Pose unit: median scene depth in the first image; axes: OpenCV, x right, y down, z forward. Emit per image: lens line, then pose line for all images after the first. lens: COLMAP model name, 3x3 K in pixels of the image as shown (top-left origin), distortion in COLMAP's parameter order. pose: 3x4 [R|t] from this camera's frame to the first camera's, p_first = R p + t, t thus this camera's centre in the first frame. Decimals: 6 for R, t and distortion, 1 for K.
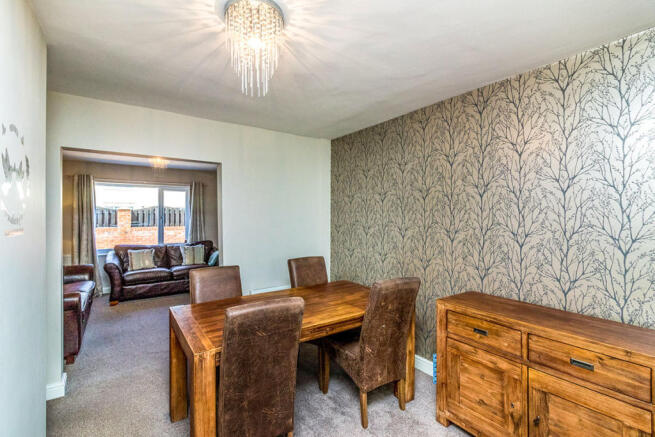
lens RADIAL K [[303.8, 0, 327.5], [0, 303.8, 218.5], [0, 0, 1]] dist [-0.000726, 0.000051]
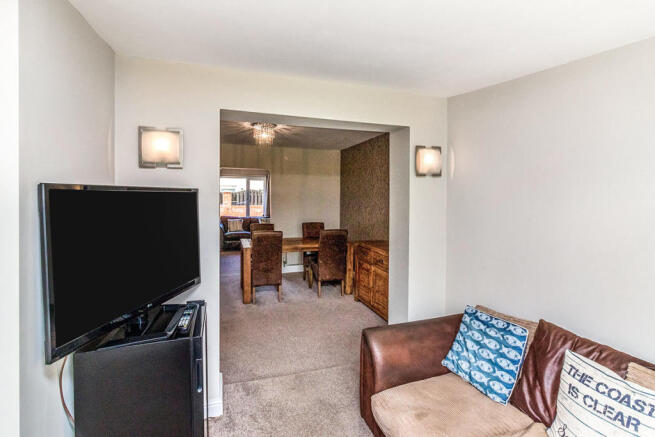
lens RADIAL K [[303.8, 0, 327.5], [0, 303.8, 218.5], [0, 0, 1]] dist [-0.000726, 0.000051]
pose [[0.962227, 0.028490, -0.270755, 0.244744], [-0.011865, 0.997953, 0.062840, -0.004769], [0.271991, -0.057254, 0.960595, -0.342086]]
